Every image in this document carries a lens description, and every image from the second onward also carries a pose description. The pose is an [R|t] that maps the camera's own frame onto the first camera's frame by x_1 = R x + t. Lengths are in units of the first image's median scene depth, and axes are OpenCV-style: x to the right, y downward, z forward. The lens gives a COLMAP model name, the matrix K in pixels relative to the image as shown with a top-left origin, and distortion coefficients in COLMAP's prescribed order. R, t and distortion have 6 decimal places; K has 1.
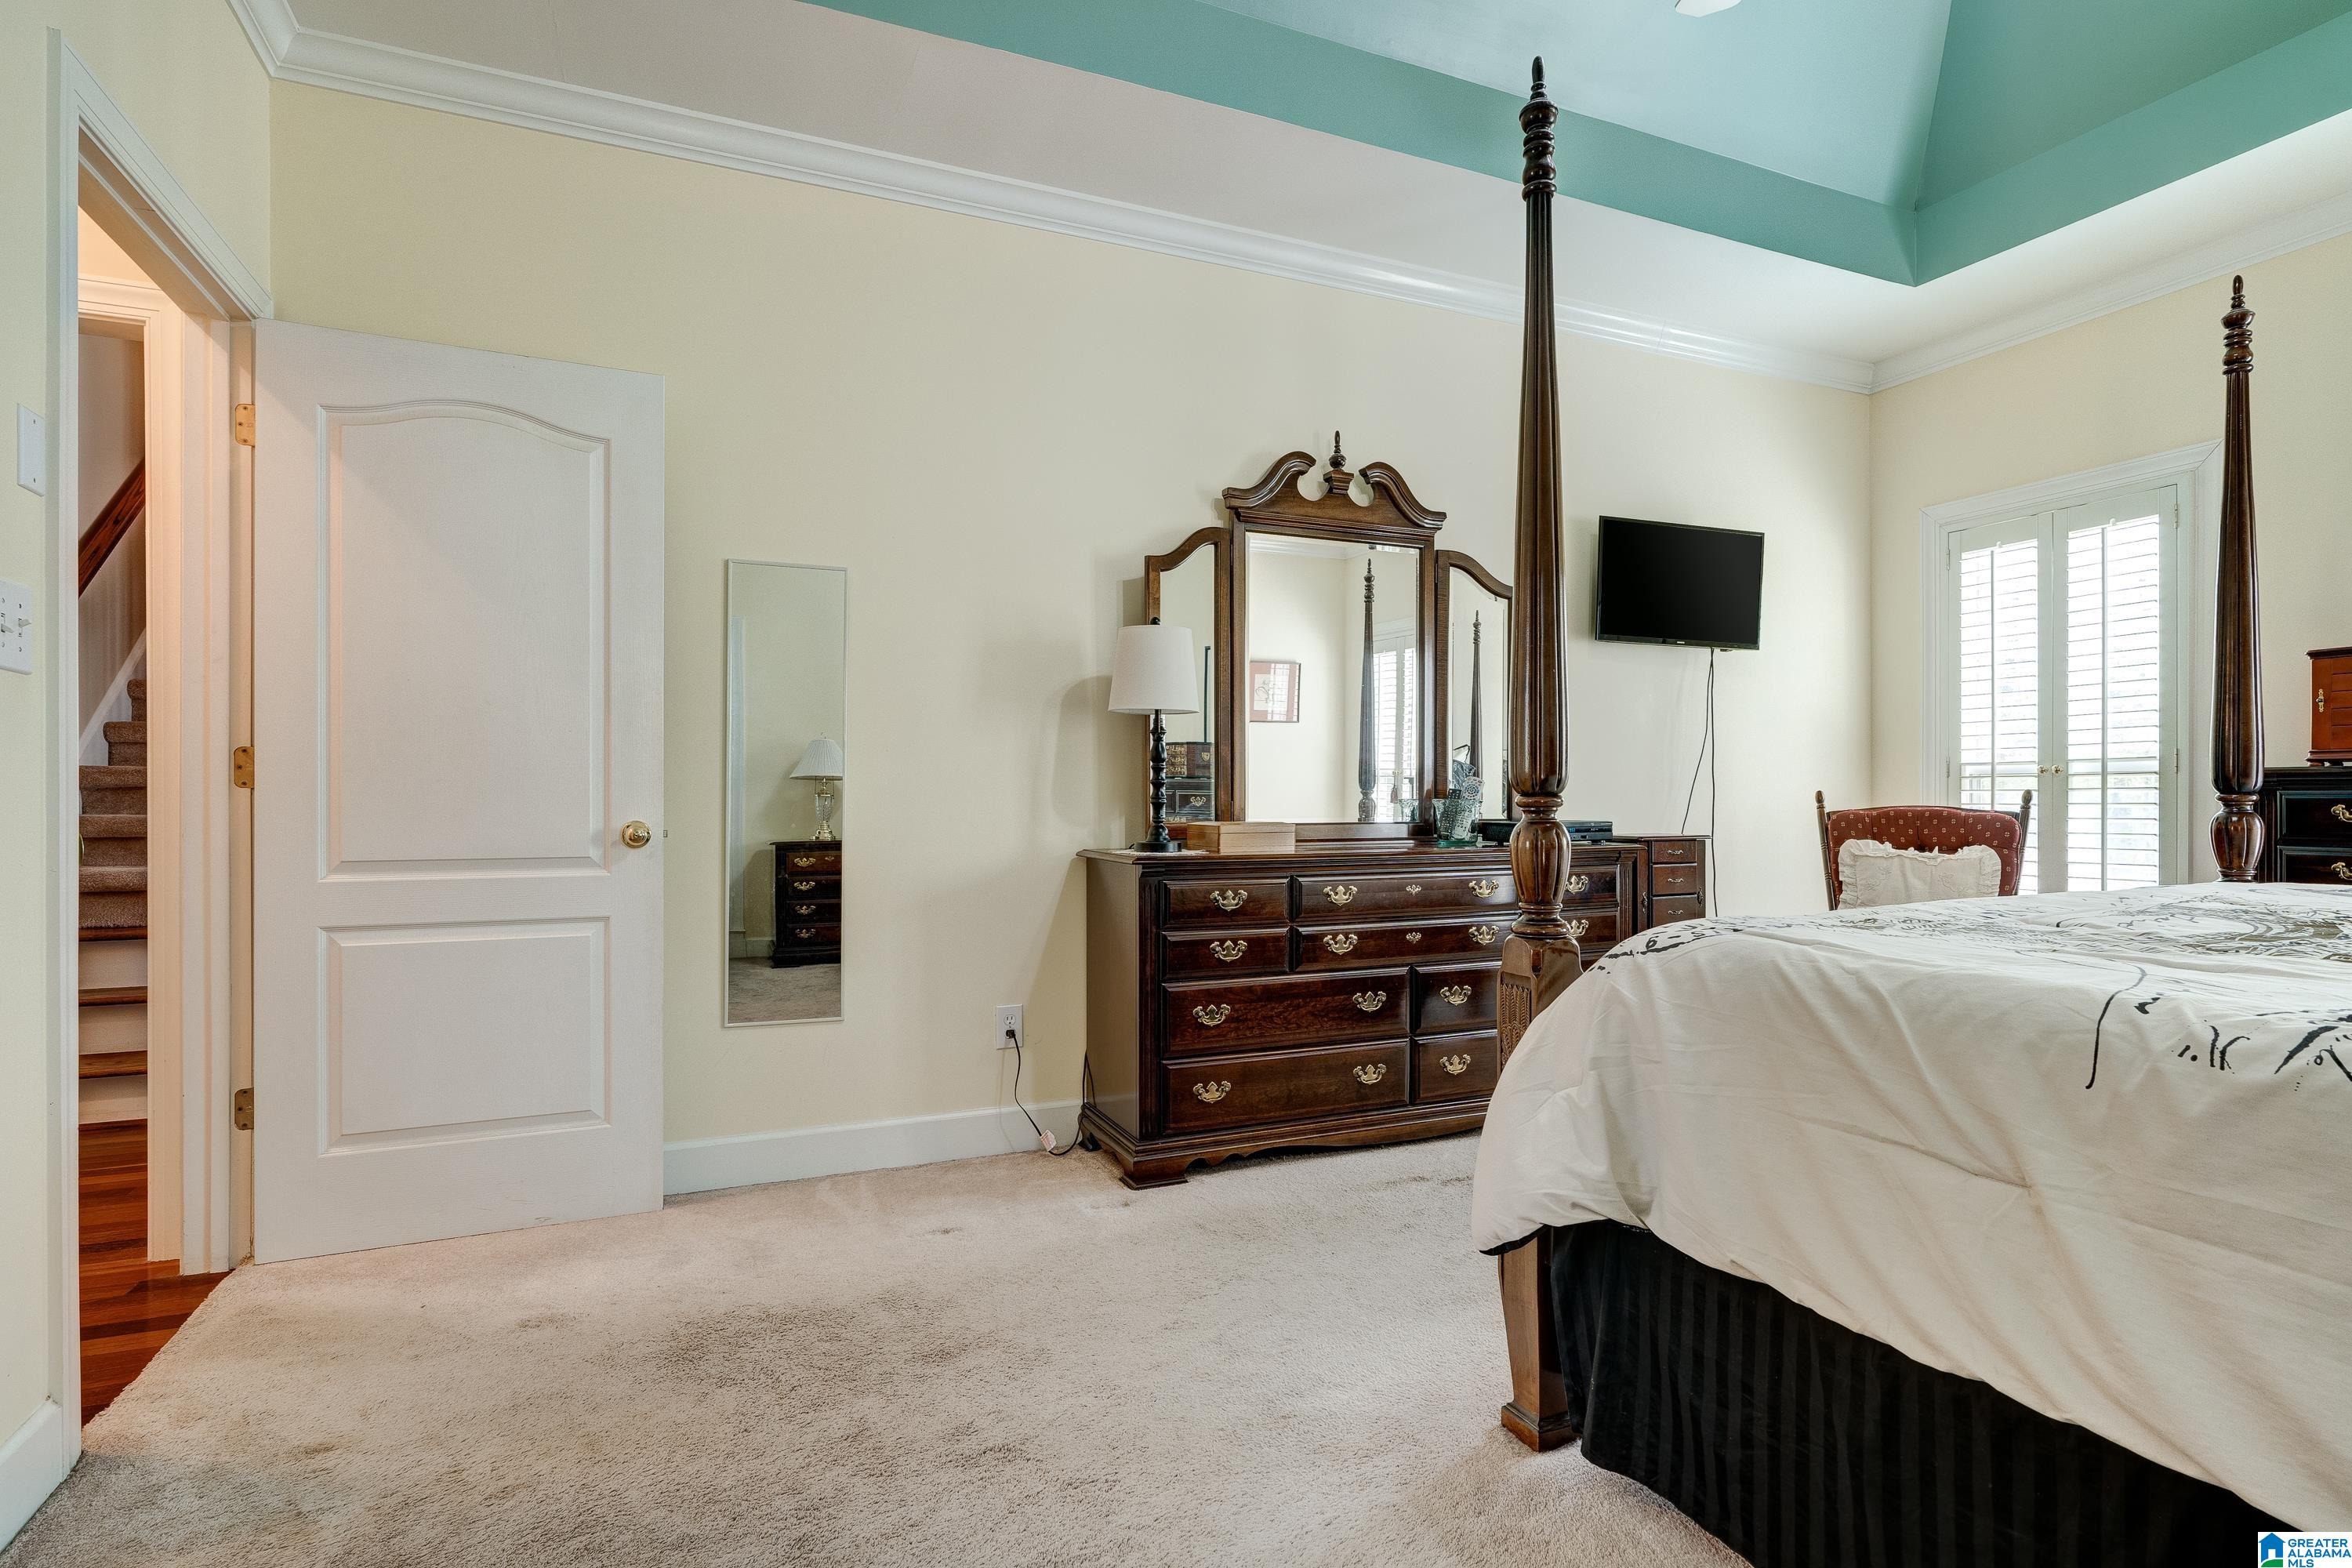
lens RADIAL K [[1195.6, 0, 1176.0], [0, 1195.6, 784.0], [0, 0, 1]] dist [0.000564, -0.000213]
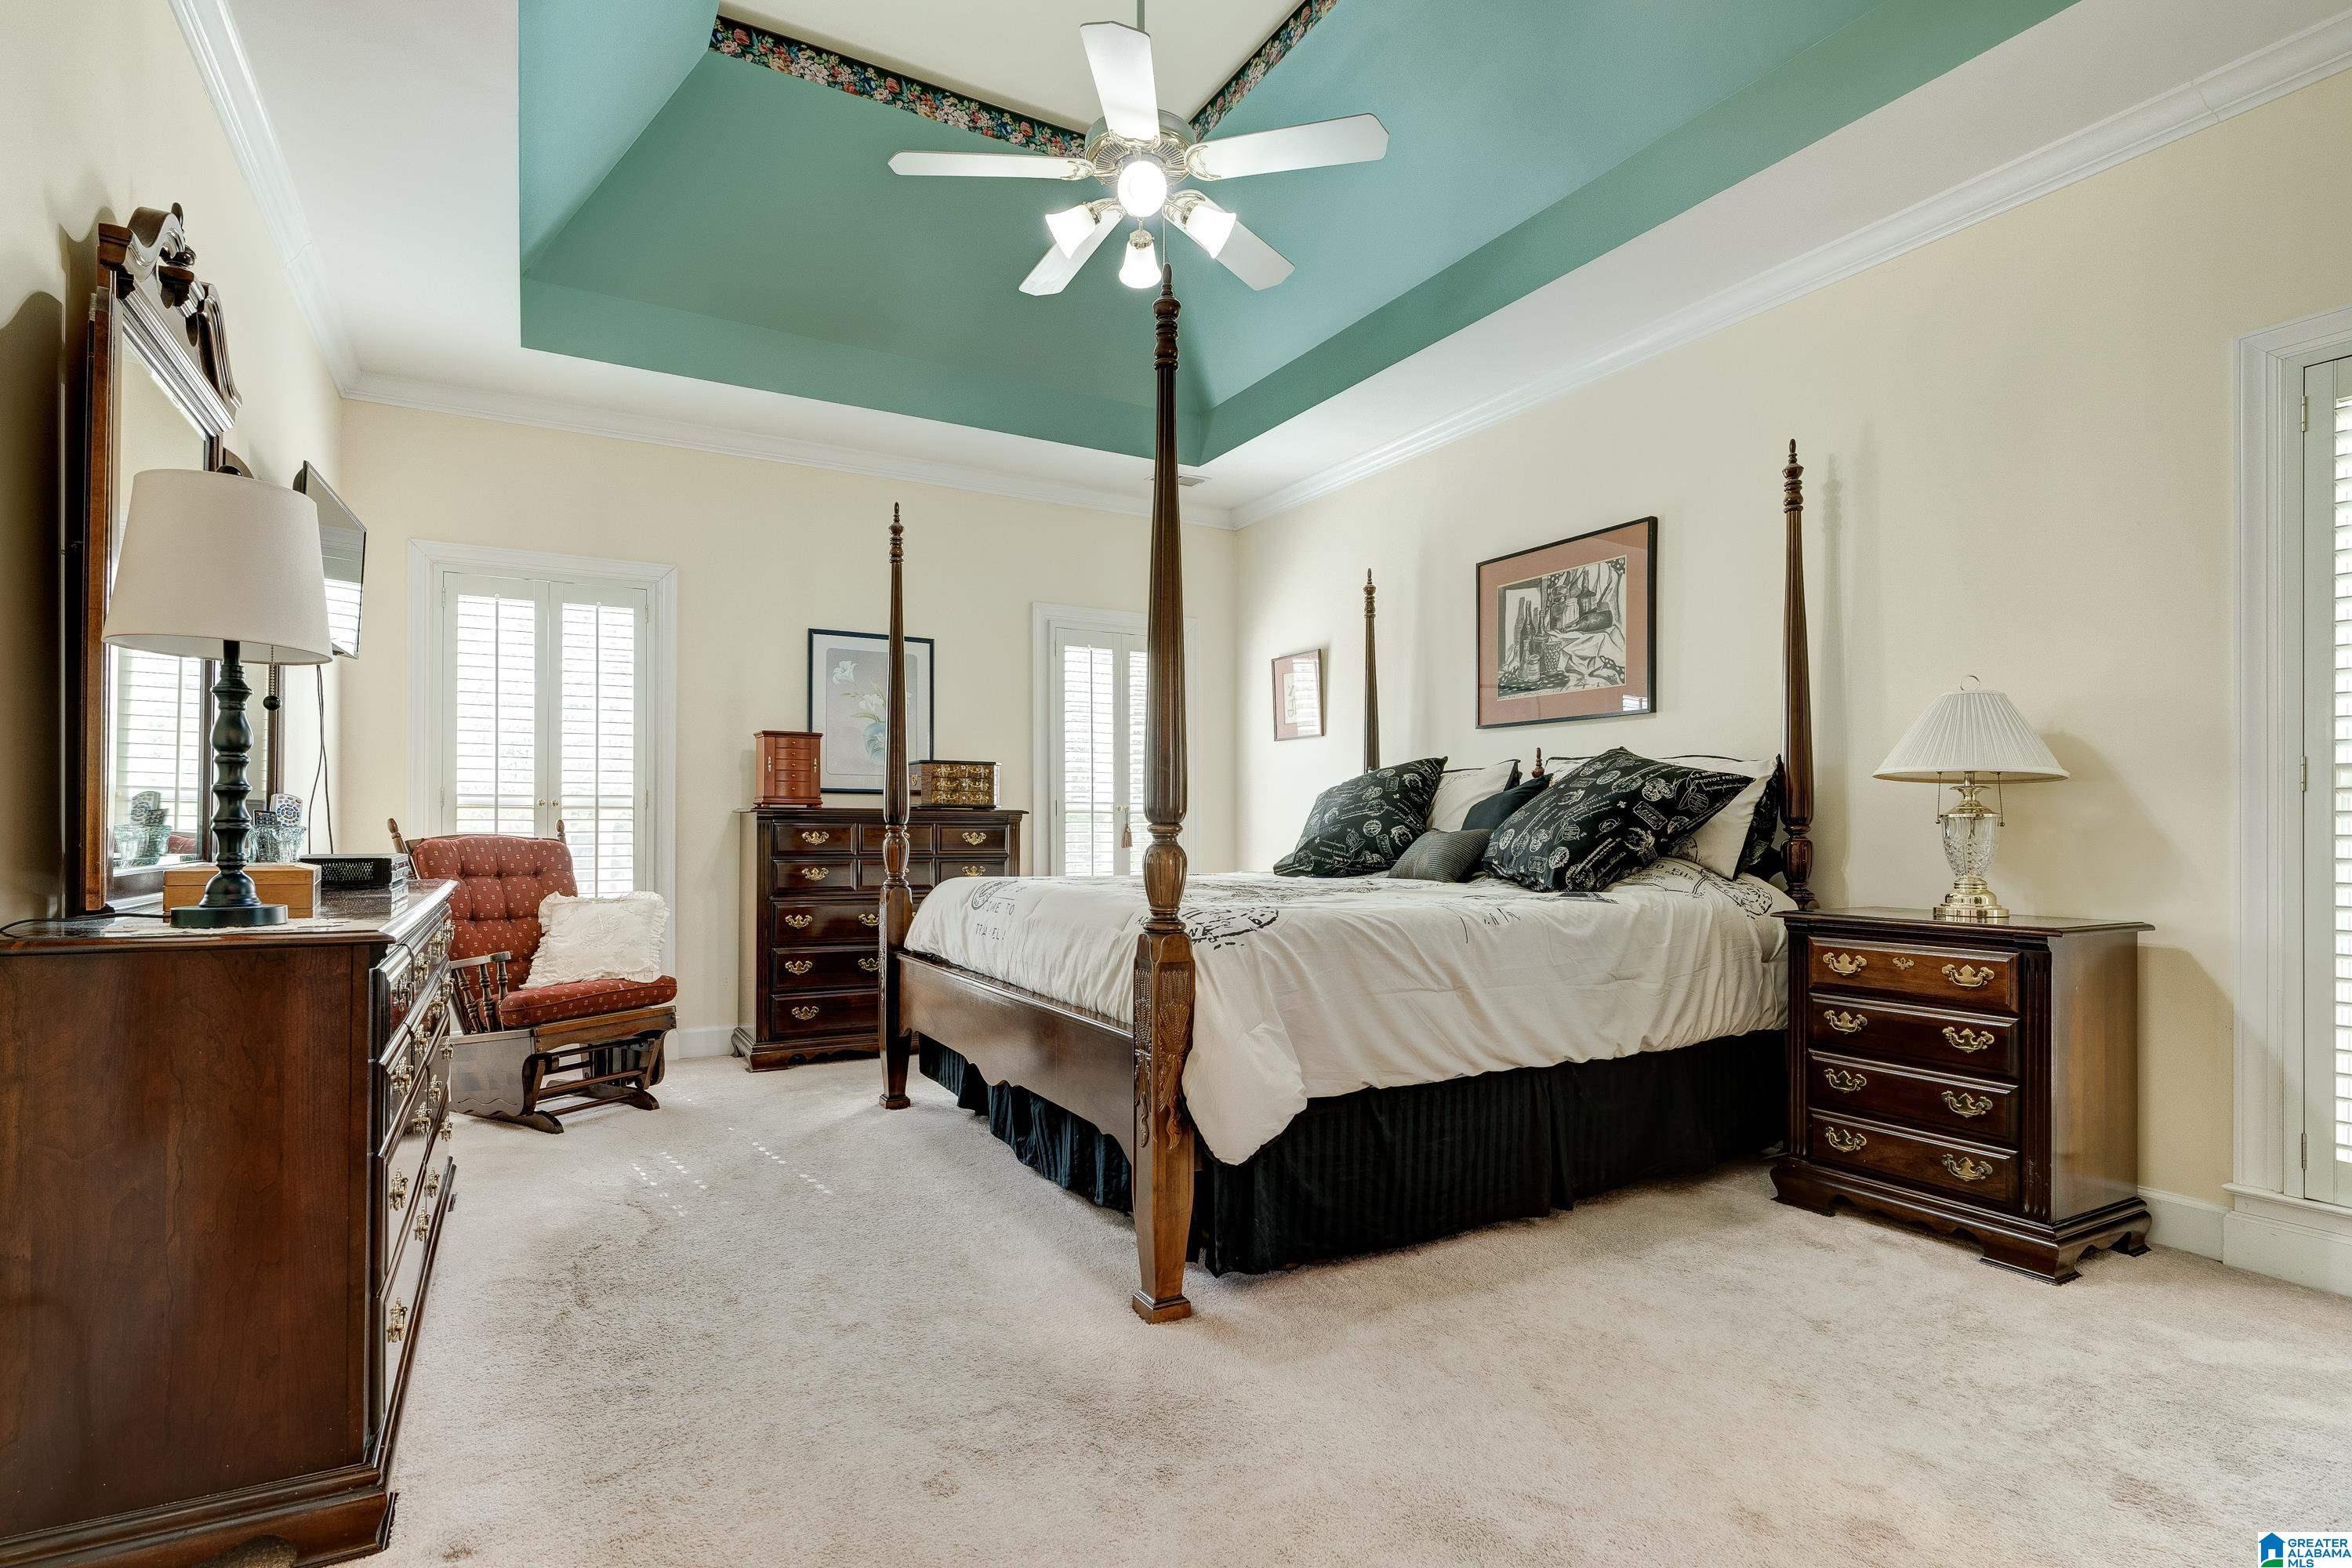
lens RADIAL K [[1141.5, 0, 1171.4], [0, 1141.5, 794.9], [0, 0, 1]] dist [-0.000975, -0.000024]
pose [[-0.100545, 0.030982, 0.994450, -0.448211], [-0.013881, 0.999374, -0.032539, 0.008320], [-0.994836, -0.017076, -0.100052, 0.528586]]
